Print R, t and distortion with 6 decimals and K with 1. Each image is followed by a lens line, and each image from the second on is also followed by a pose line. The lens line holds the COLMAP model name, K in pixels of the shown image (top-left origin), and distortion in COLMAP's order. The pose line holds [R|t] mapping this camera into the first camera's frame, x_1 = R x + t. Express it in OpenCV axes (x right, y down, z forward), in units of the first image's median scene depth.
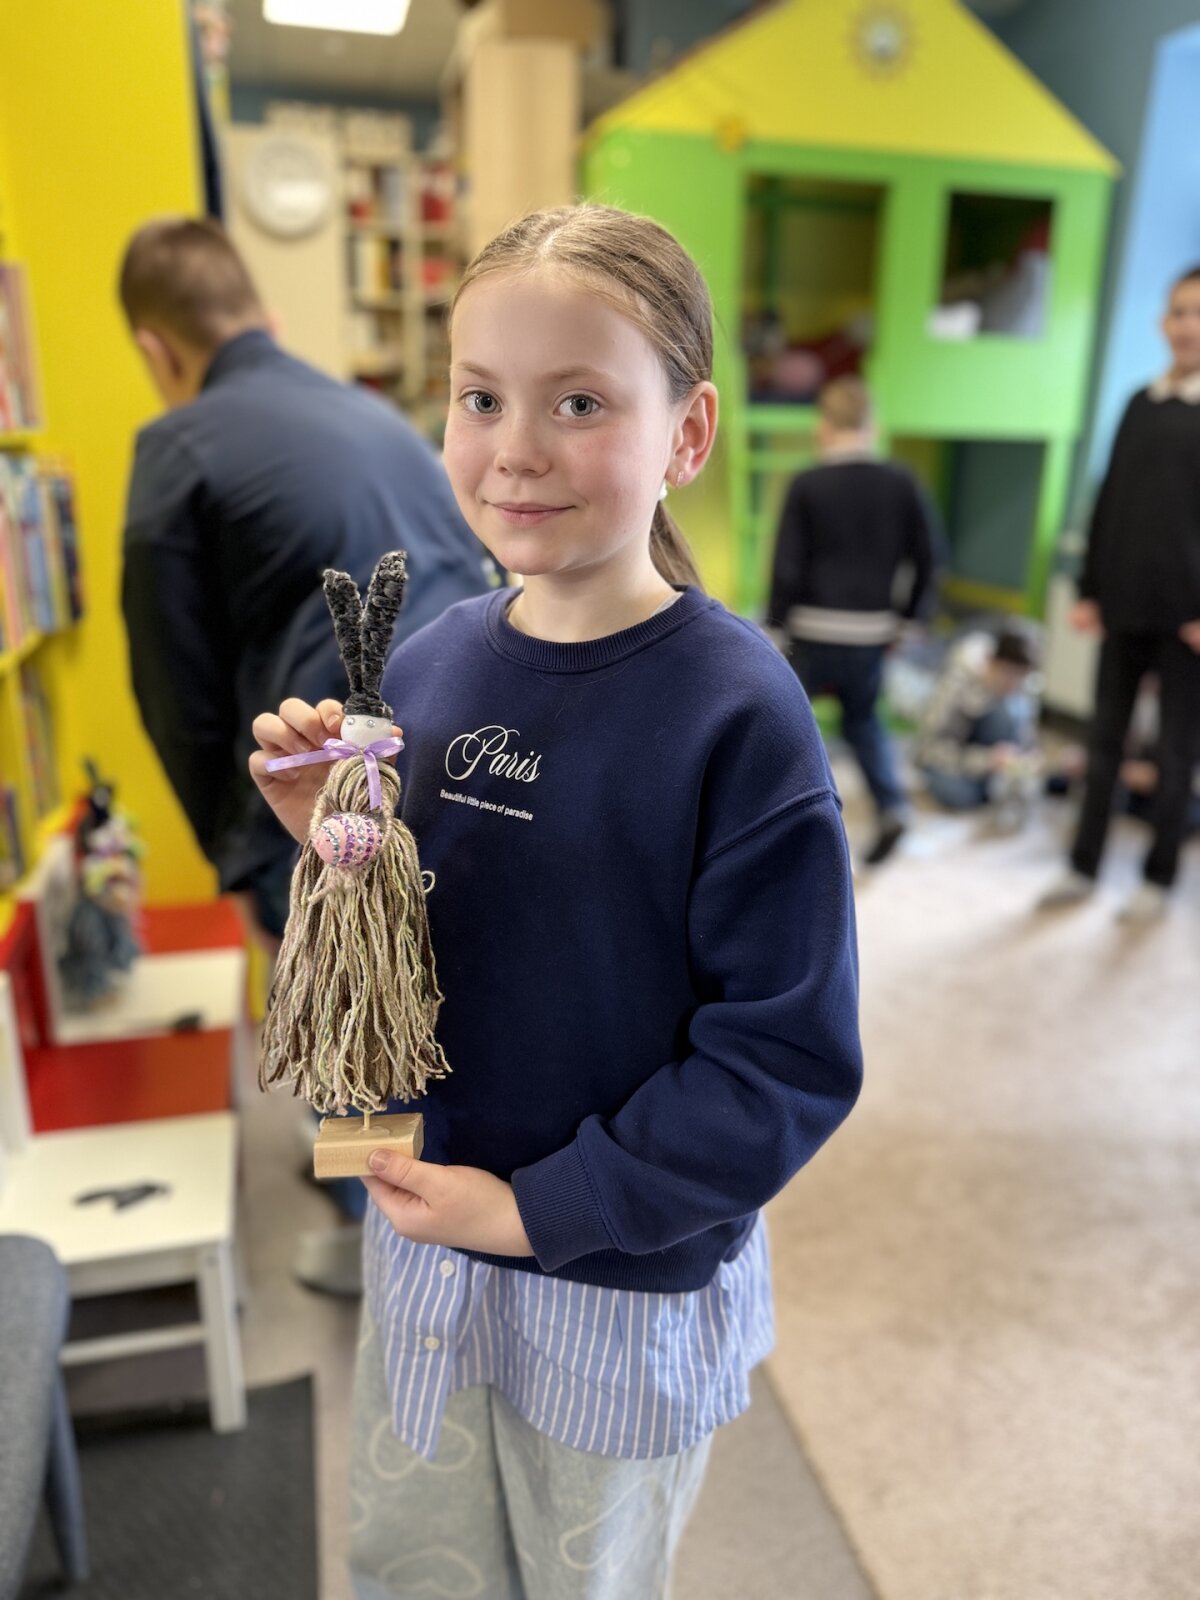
lens RADIAL K [[1151.6, 0, 596.5], [0, 1151.6, 805.5], [0, 0, 1]] dist [-0.005757, -0.003979]
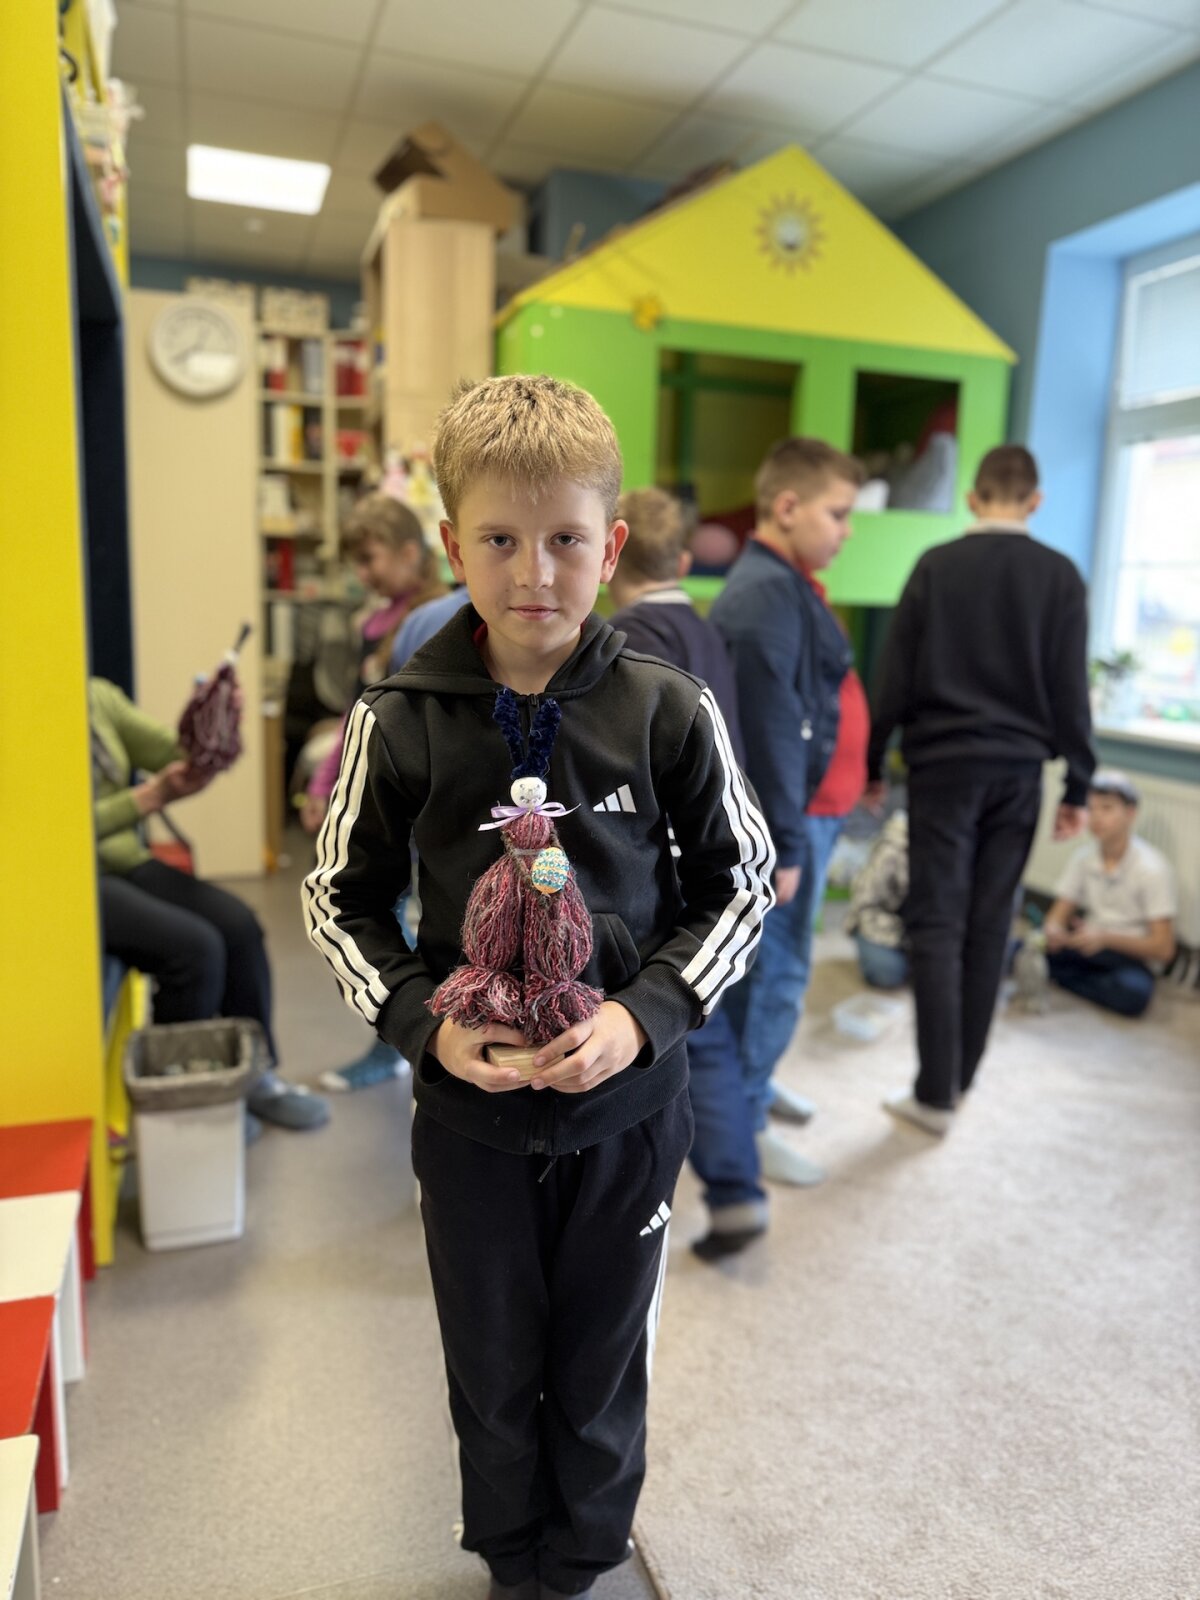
lens RADIAL K [[1151.6, 0, 611.9], [0, 1151.6, 800.5], [0, 0, 1]] dist [-0.005757, -0.003979]
pose [[0.996500, -0.001980, 0.083563, 0.001060], [0.013872, 0.989775, -0.141964, -0.012338], [-0.082428, 0.142627, 0.986338, 0.054410]]
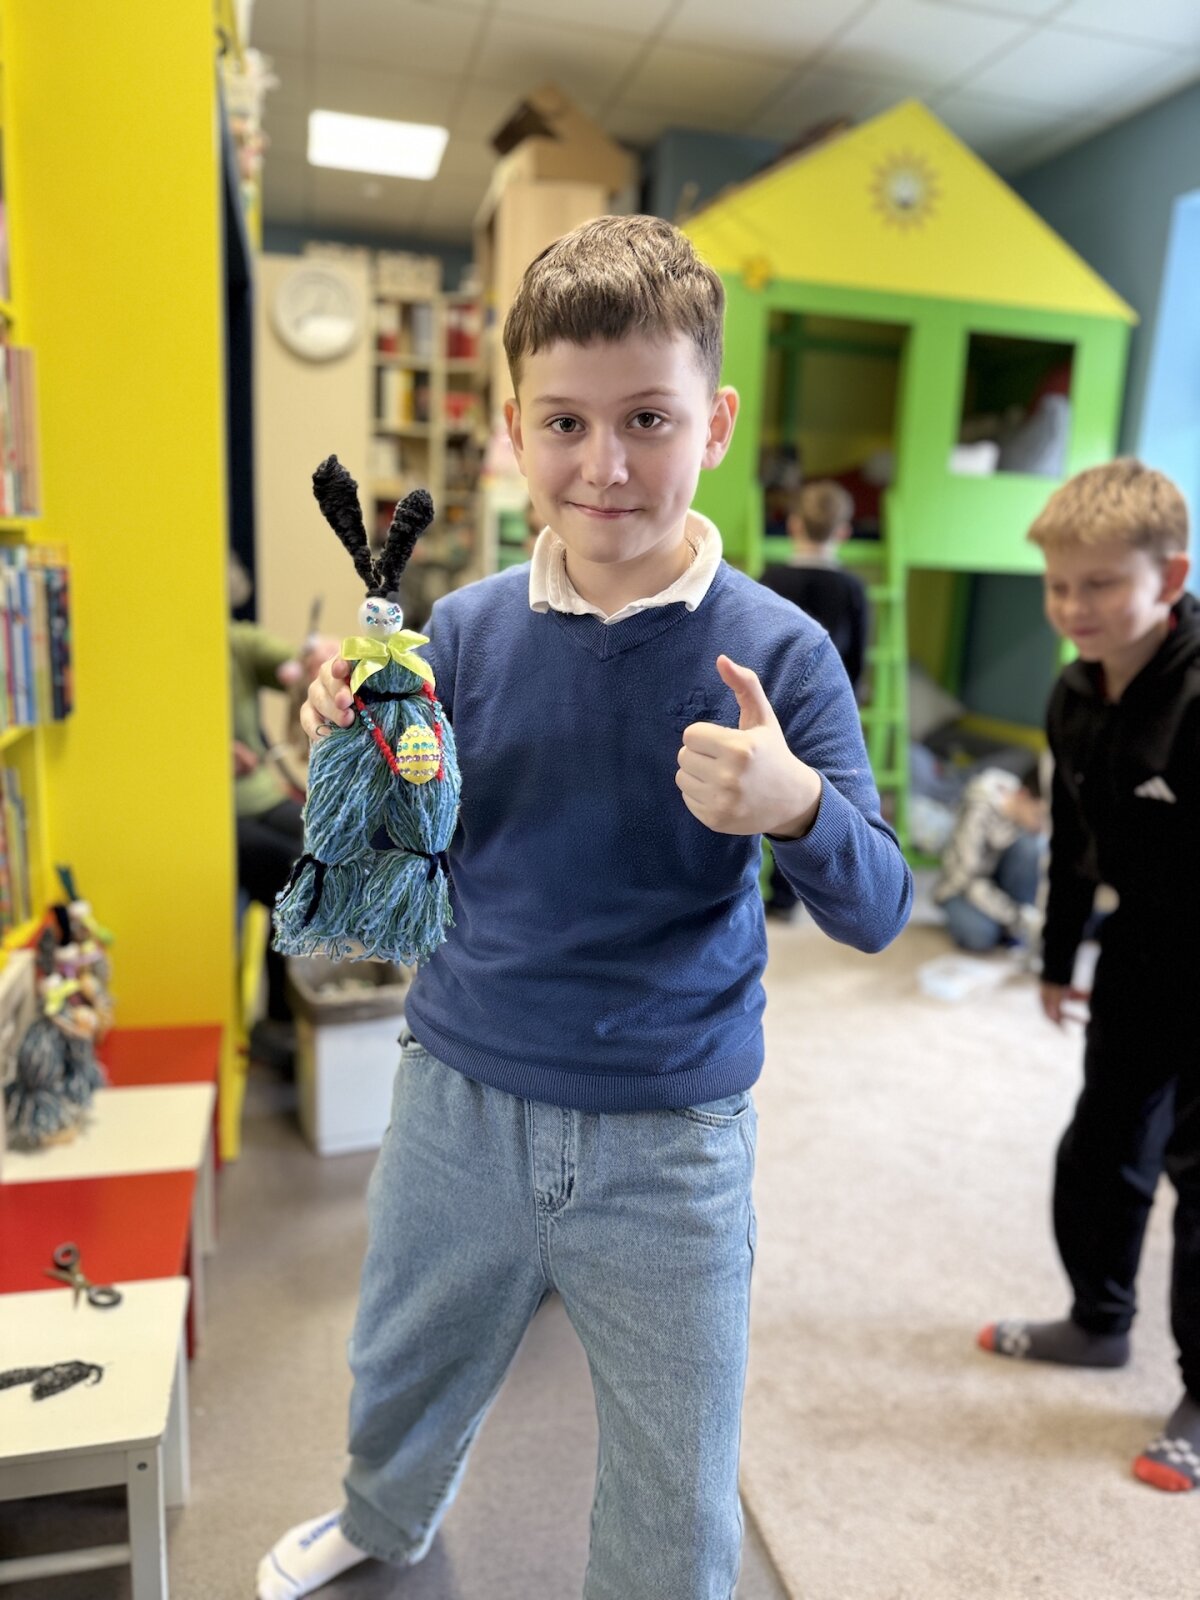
lens RADIAL K [[1151.6, 0, 600.1], [0, 1151.6, 809.2], [0, 0, 1]] dist [-0.005757, -0.003979]
pose [[0.999630, 0.027010, -0.003197, -0.004022], [-0.027197, 0.993744, -0.108323, 0.000906], [0.000251, 0.108370, 0.994111, 0.034721]]
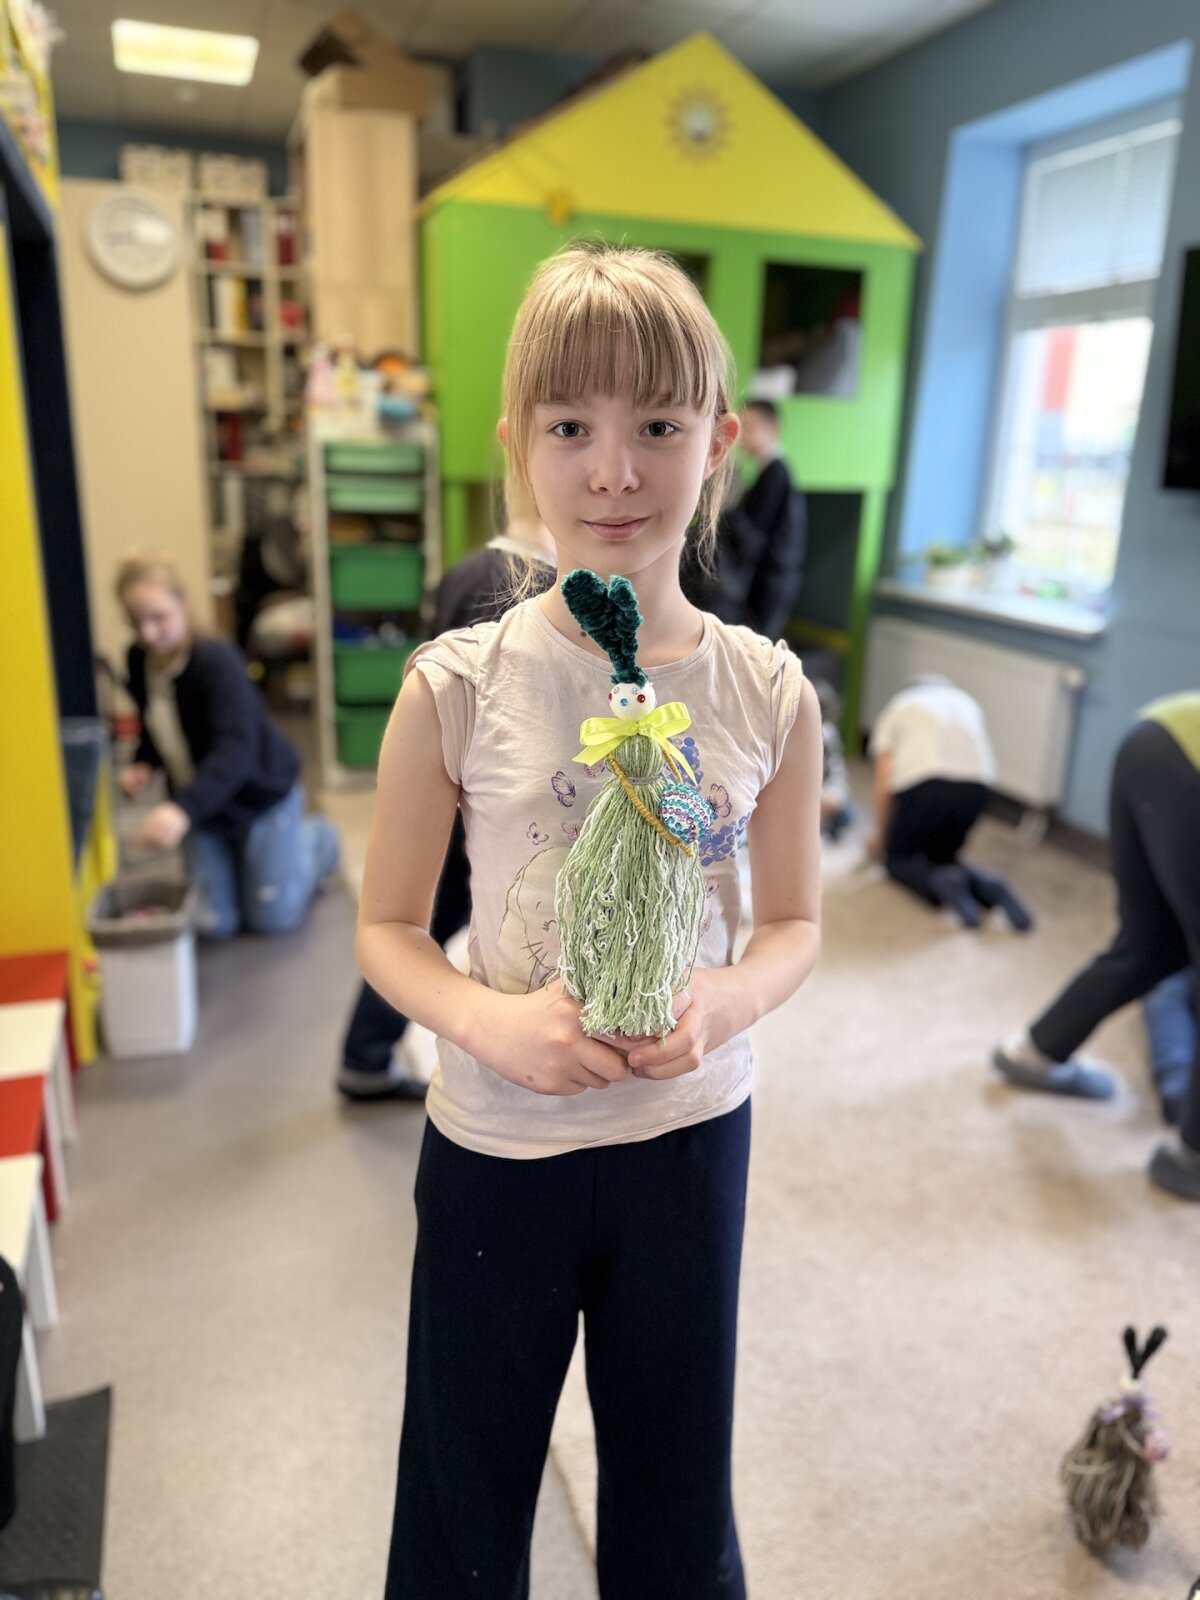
lens RADIAL K [[1151.6, 0, 597.4], [0, 1151.6, 802.6], [0, 0, 1]] dist [-0.005757, -0.003979]
pose [[0.995931, -0.016295, 0.088638, 0.043666], [0.017410, 0.999778, -0.011826, -0.016491], [-0.088425, 0.013321, 0.995994, -0.051271]]
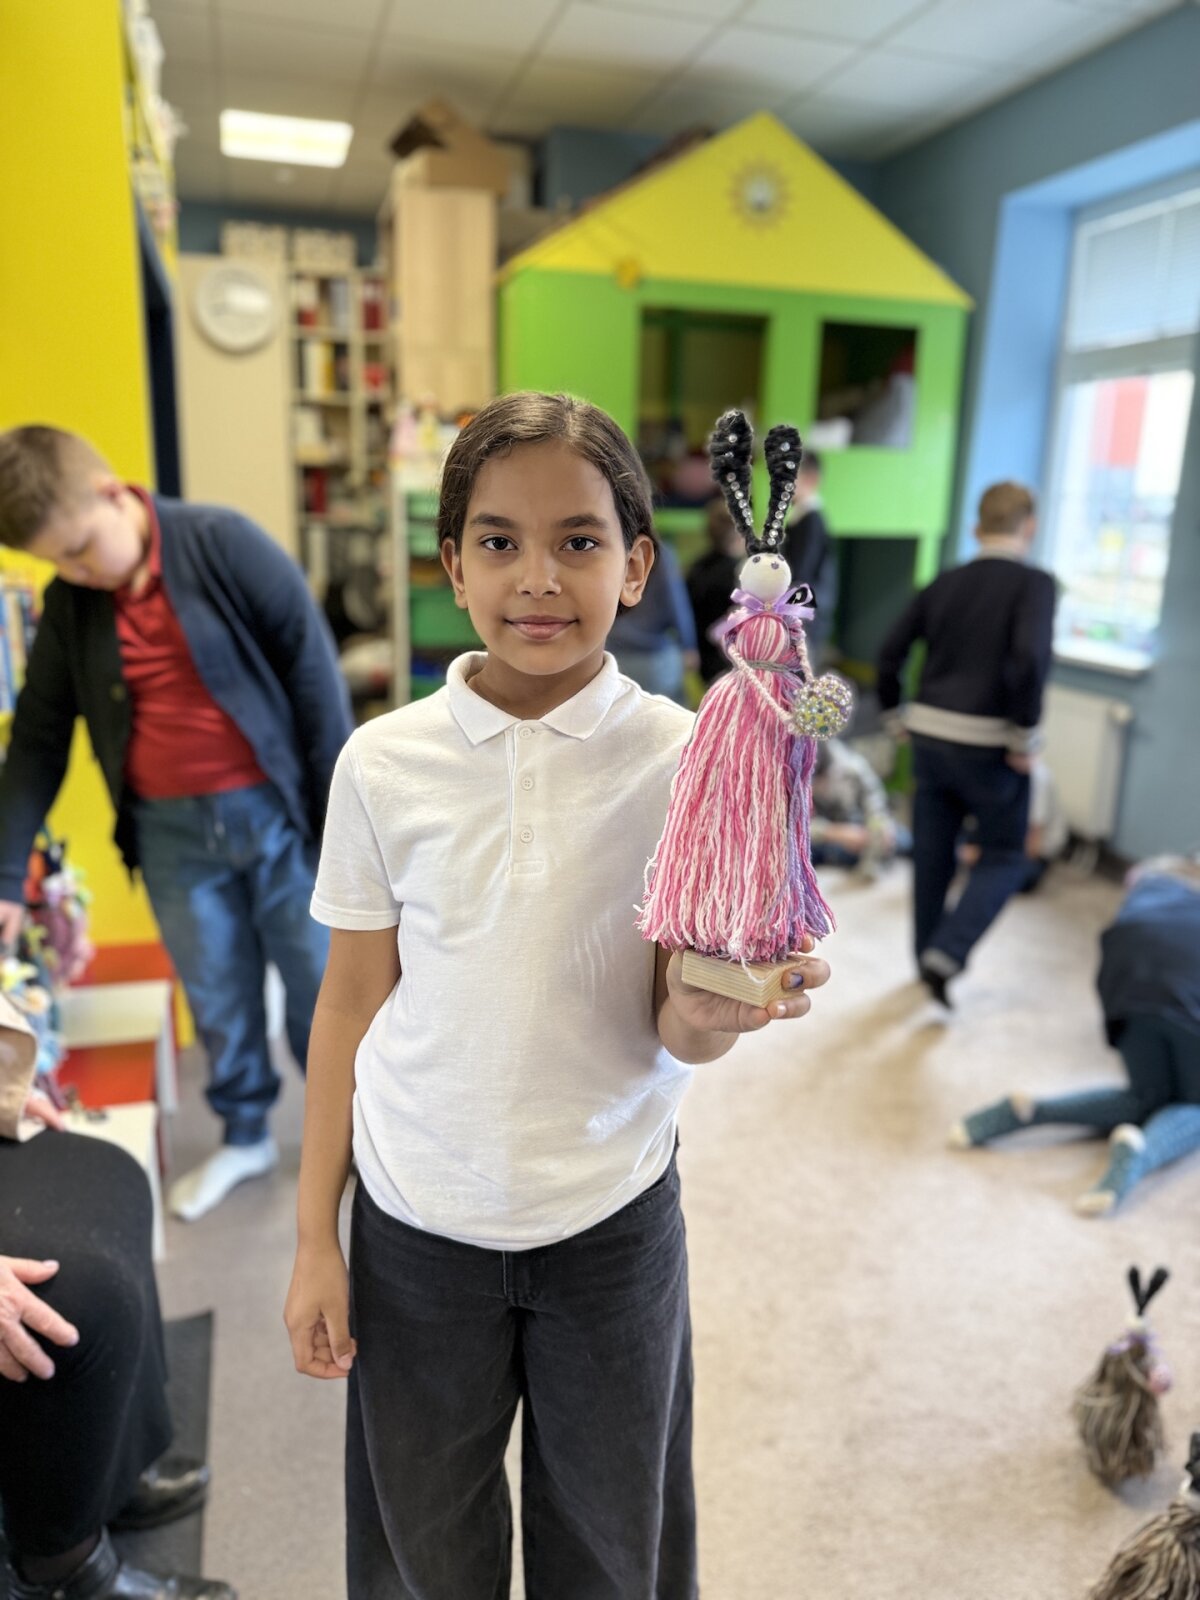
lens RADIAL K [[1151.6, 0, 602.3], [0, 1151.6, 804.3], [0, 0, 1]] dist [-0.005757, -0.003979]
pose [[0.999294, -0.002433, 0.037482, 0.042385], [0.004578, 0.998349, -0.057262, 0.006434], [-0.037280, 0.057393, 0.997655, -0.095369]]
